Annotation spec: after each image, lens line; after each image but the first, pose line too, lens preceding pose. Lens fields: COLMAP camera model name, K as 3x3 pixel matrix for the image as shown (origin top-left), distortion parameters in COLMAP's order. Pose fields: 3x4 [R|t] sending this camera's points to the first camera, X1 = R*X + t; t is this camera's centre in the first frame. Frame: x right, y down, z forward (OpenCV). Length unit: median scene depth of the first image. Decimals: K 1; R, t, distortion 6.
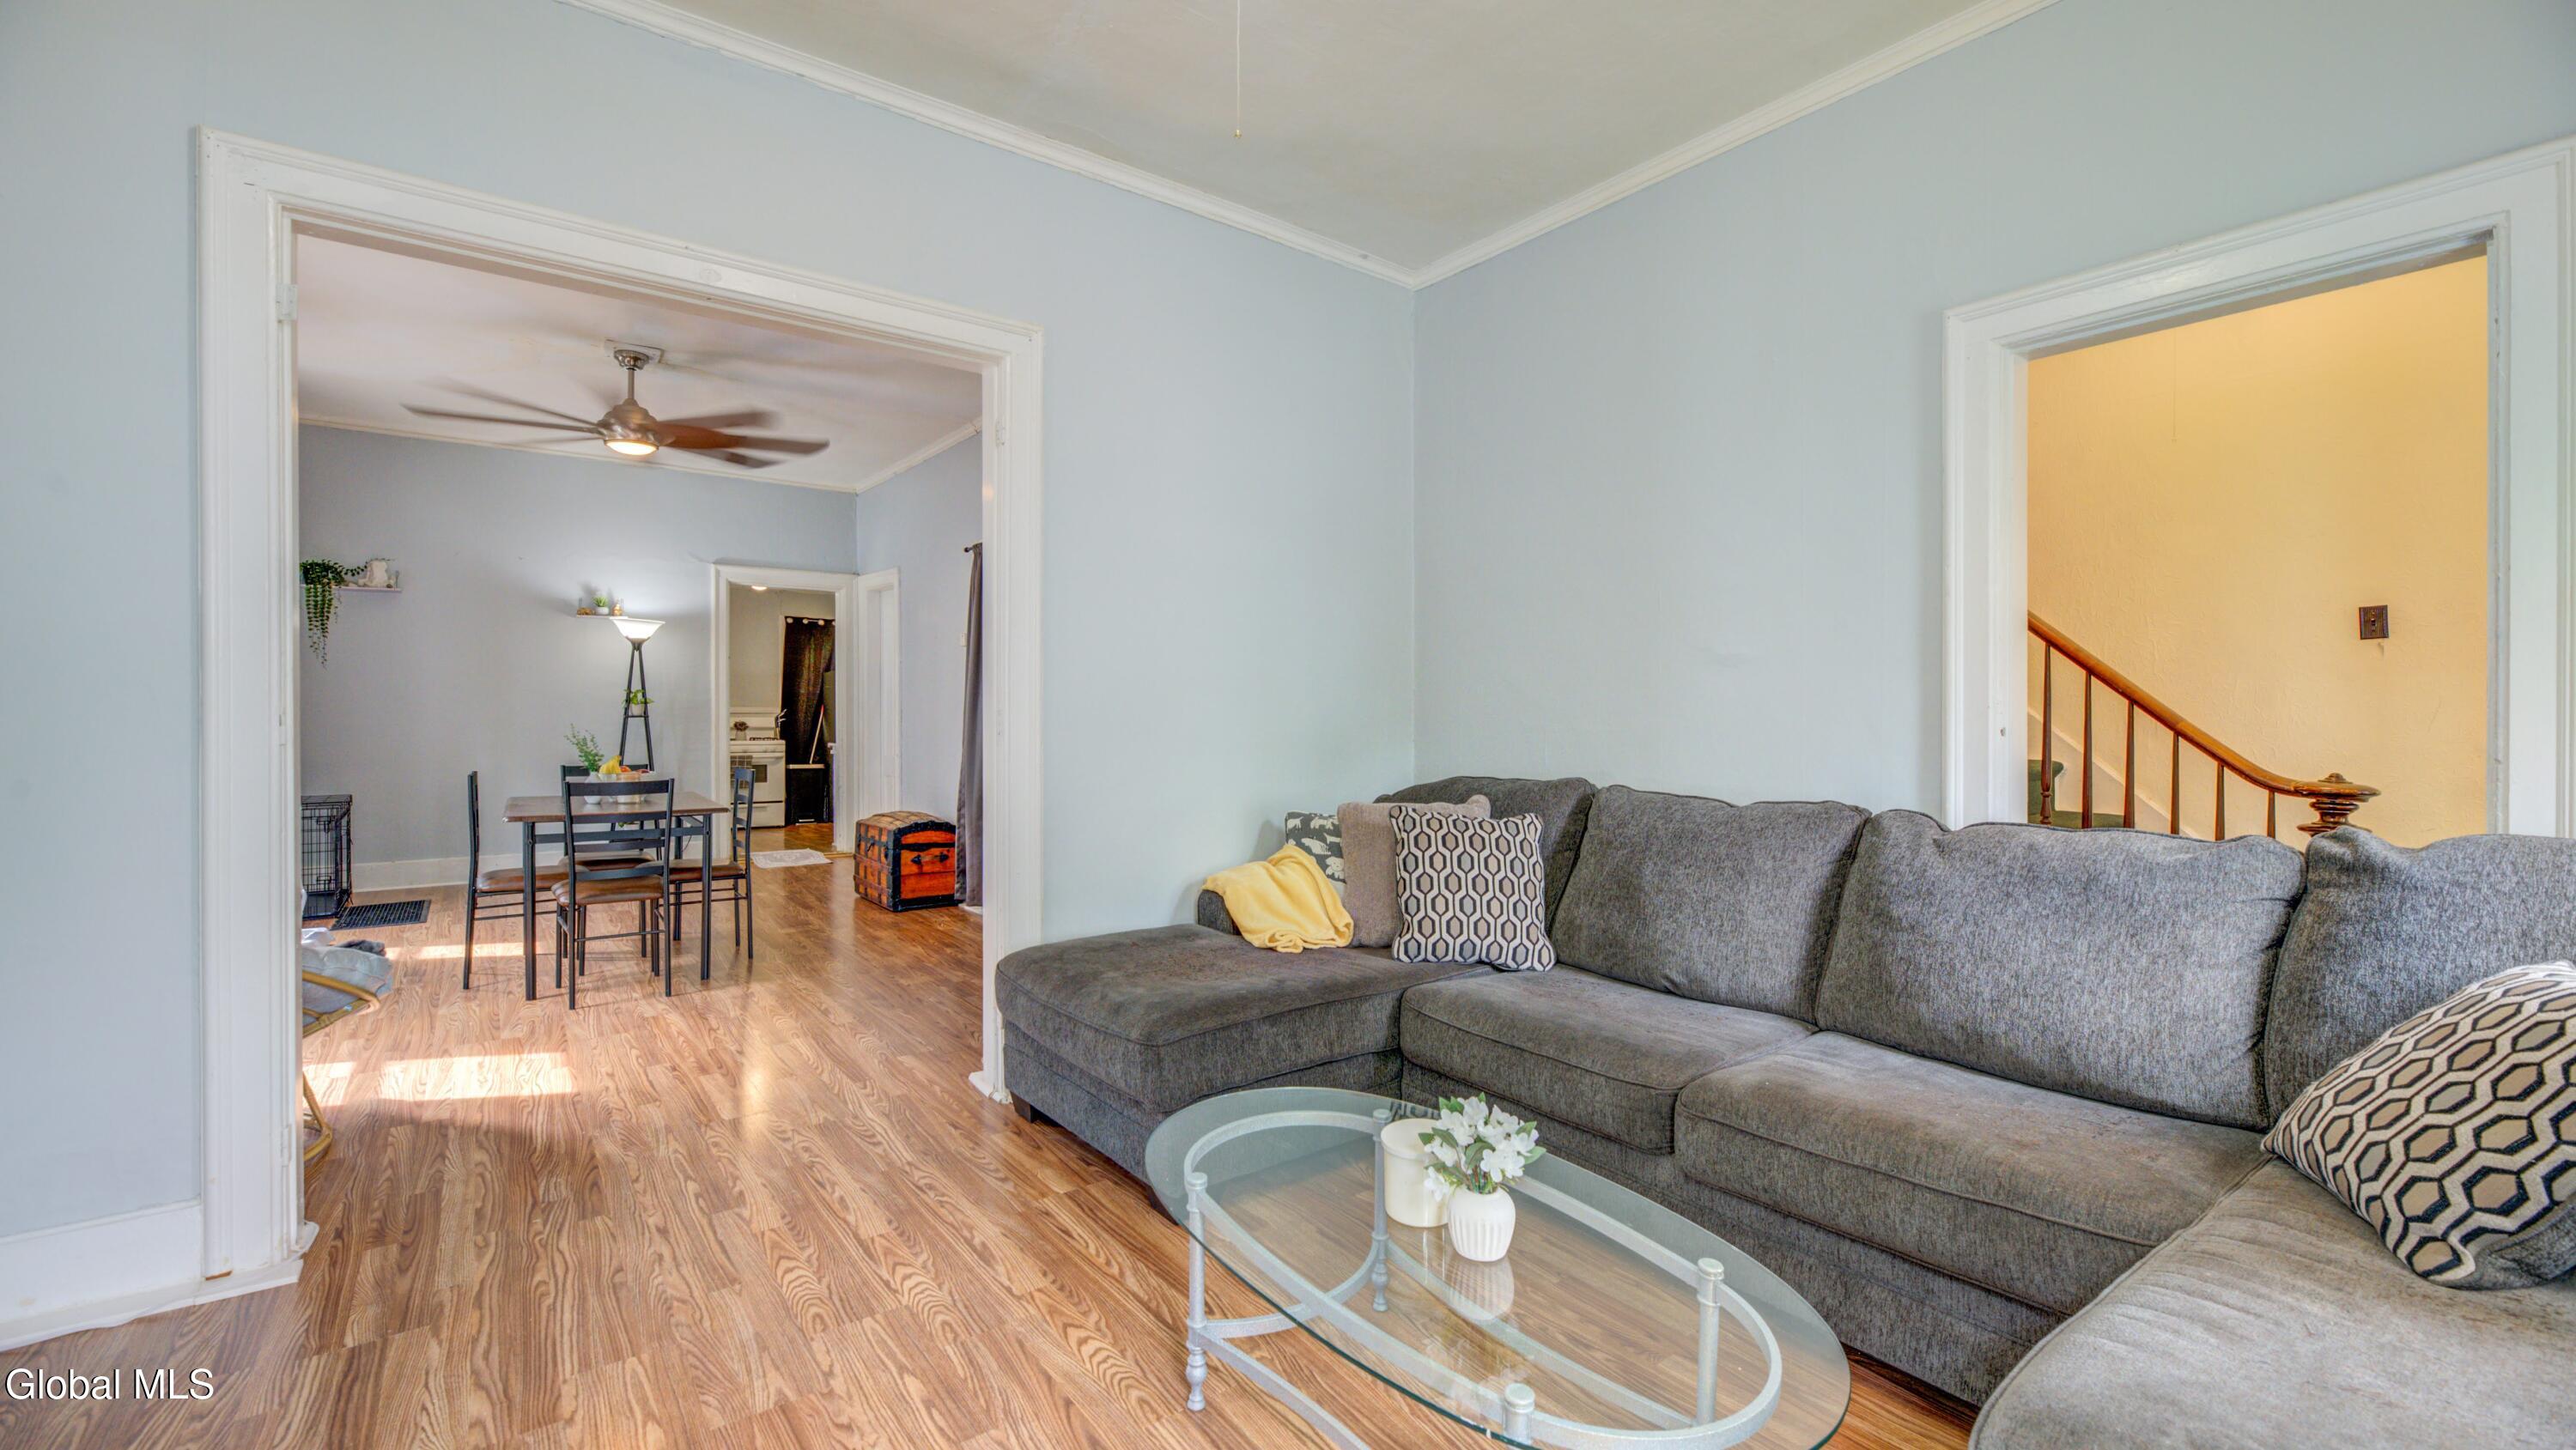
lens RADIAL K [[1051.3, 0, 1295.3], [0, 1051.3, 719.6], [0, 0, 1]] dist [-0.000169, 0.000009]
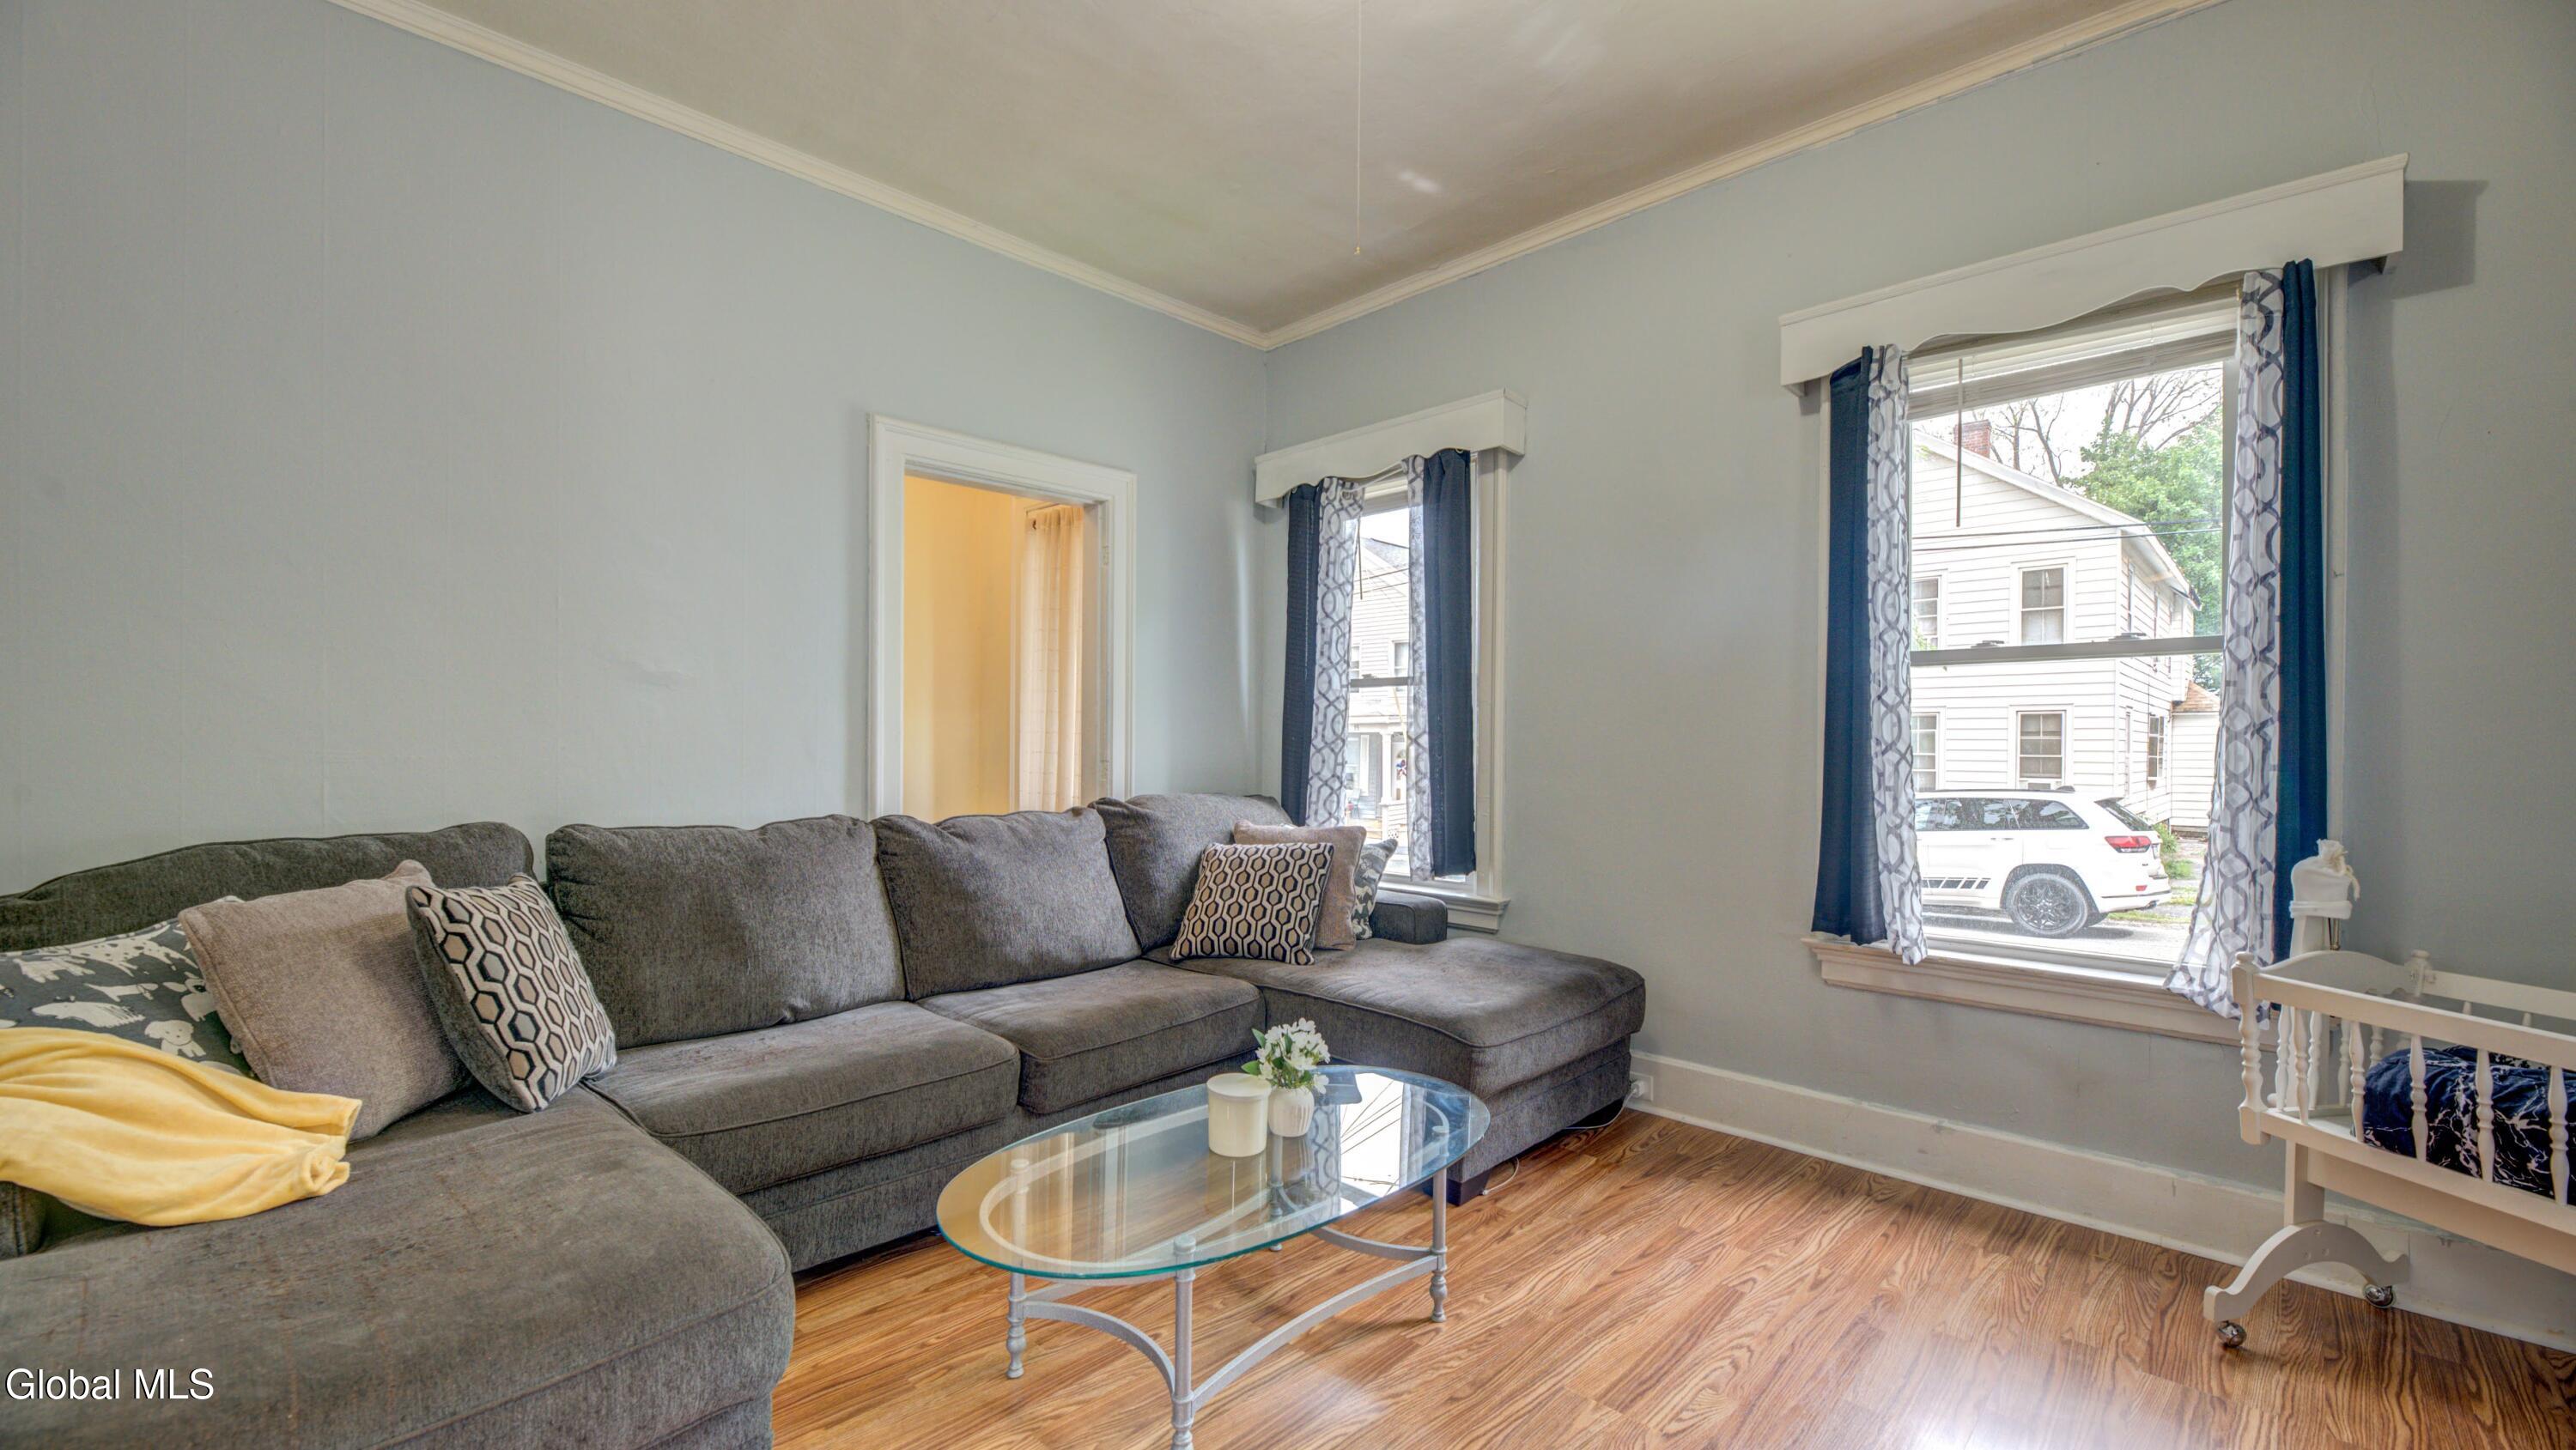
lens RADIAL K [[1051.3, 0, 1294.8], [0, 1051.3, 730.3], [0, 0, 1]] dist [-0.000169, 0.000009]
pose [[-0.137032, 0.003797, 0.990559, -0.765817], [0.003738, 0.999988, -0.003316, -0.012633], [-0.990560, 0.003248, -0.137044, 0.731280]]
